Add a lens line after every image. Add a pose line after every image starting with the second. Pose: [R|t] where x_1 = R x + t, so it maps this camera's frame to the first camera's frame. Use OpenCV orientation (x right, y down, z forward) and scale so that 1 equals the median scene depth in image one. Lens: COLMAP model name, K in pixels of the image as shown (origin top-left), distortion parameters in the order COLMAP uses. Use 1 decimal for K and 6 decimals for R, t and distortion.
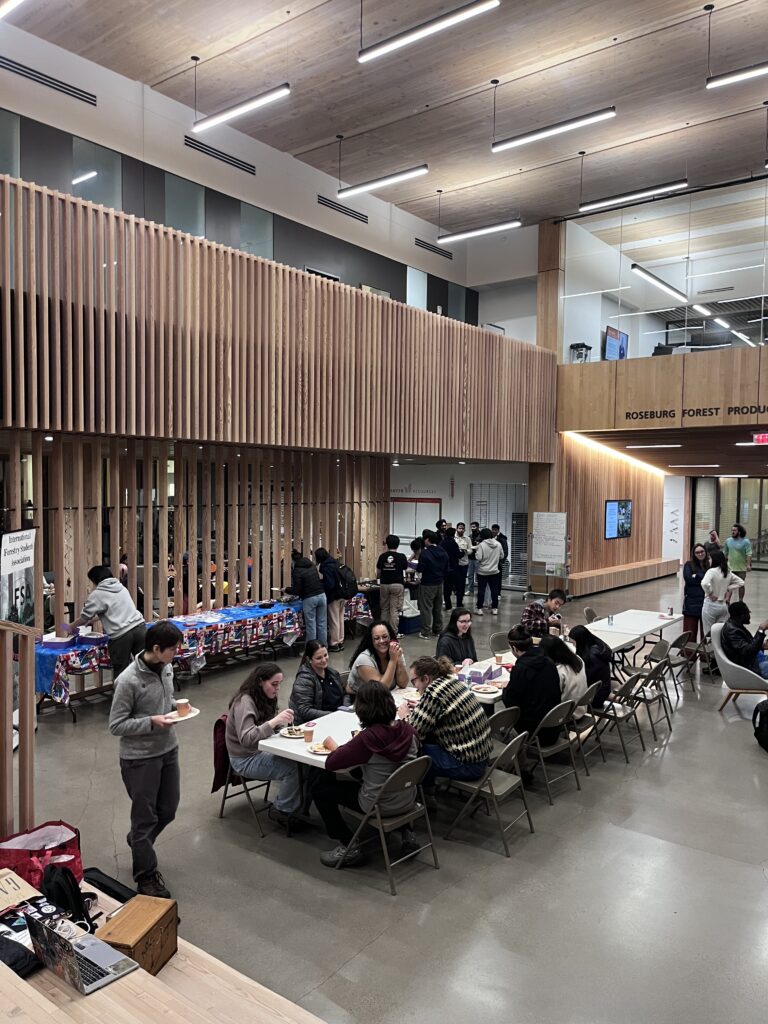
lens RADIAL K [[785.0, 0, 385.7], [0, 785.0, 514.8], [0, 0, 1]] dist [0.000706, -0.008020]
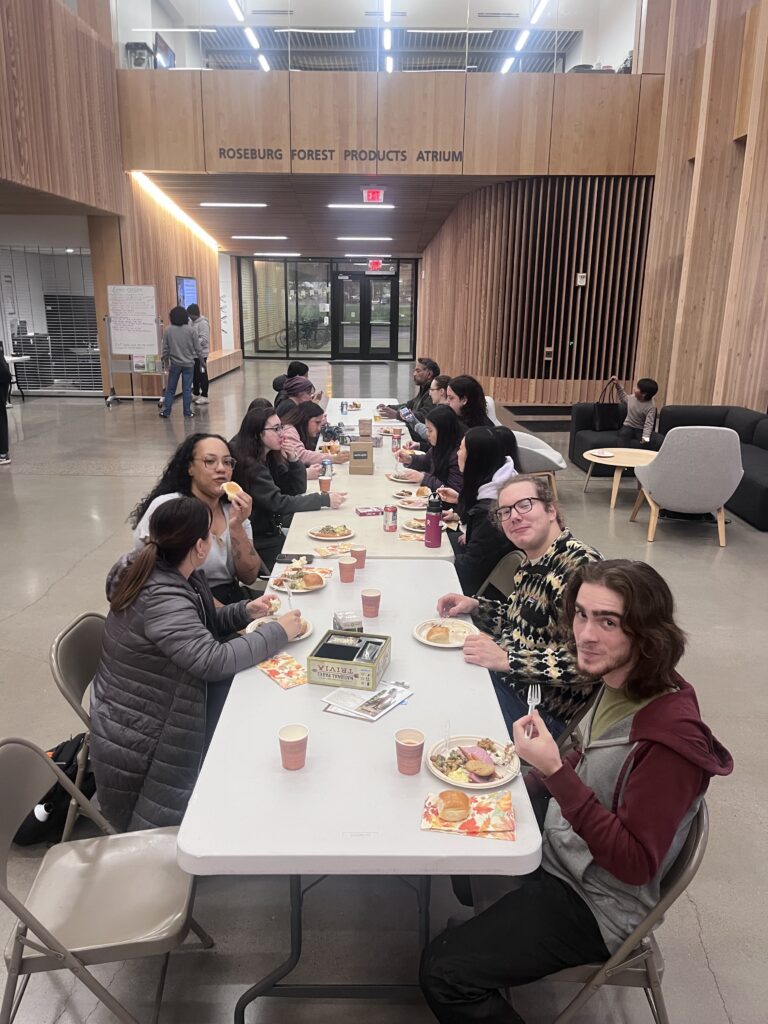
lens RADIAL K [[785.0, 0, 382.4], [0, 785.0, 516.1], [0, 0, 1]] dist [0.000706, -0.008020]
pose [[0.785874, -0.168854, 0.594887, -0.081113], [0.020957, 0.968718, 0.247279, 0.030003], [-0.618032, -0.181863, 0.764828, 0.256085]]
